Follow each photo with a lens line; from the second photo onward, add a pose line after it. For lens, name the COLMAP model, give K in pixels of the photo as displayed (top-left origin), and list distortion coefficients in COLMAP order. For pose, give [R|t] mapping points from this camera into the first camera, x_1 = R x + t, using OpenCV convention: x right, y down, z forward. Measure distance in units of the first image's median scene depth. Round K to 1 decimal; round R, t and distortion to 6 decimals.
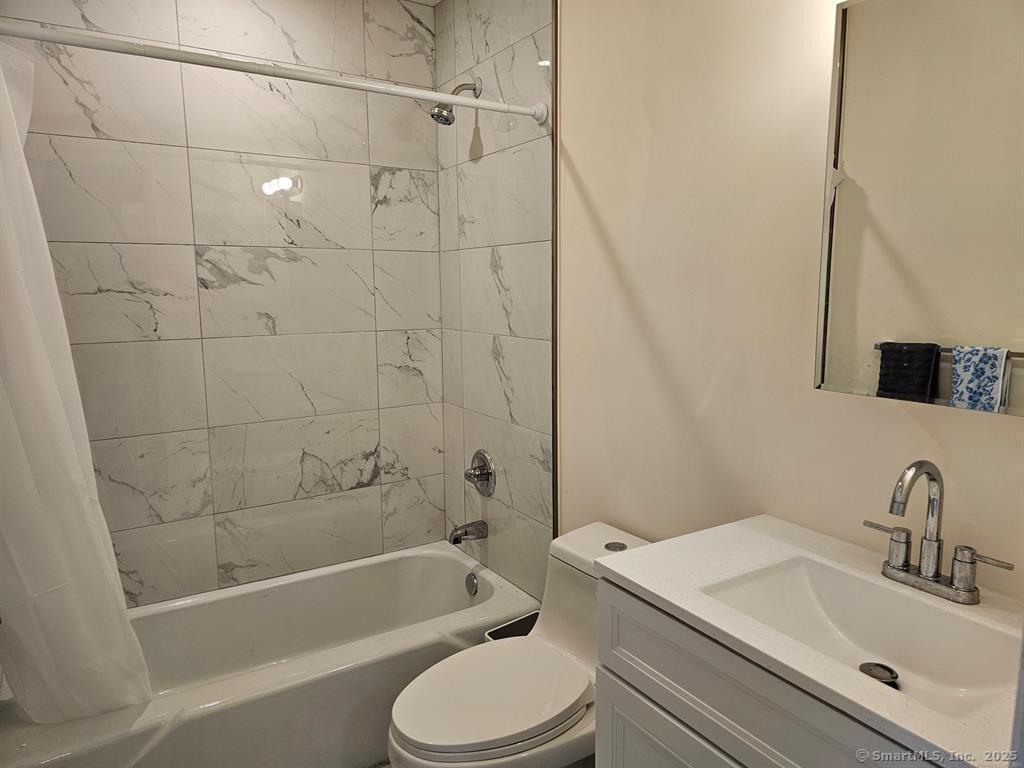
lens RADIAL K [[690.8, 0, 512.9], [0, 690.8, 384.4], [0, 0, 1]] dist [0.060975, -0.042818]
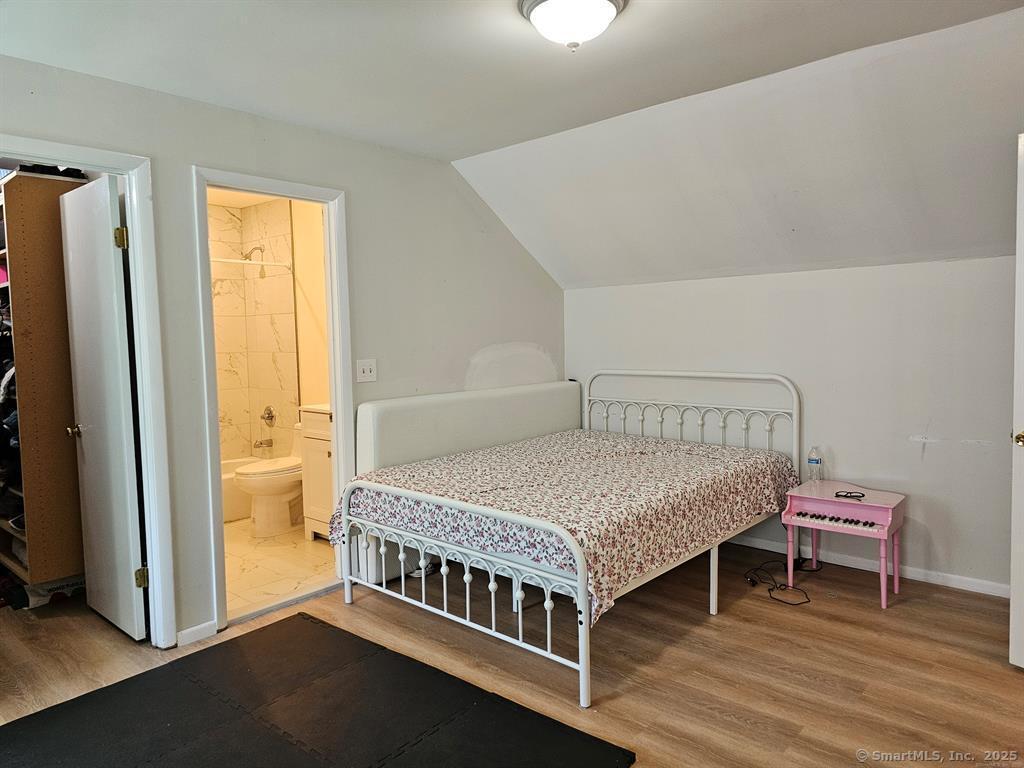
lens RADIAL K [[690.8, 0, 510.2], [0, 690.8, 381.4], [0, 0, 1]] dist [0.060975, -0.042818]
pose [[0.962934, -0.027198, 0.268363, 0.104189], [0.049191, 0.995926, -0.075570, 0.225050], [-0.265214, 0.085970, 0.960349, -1.347848]]
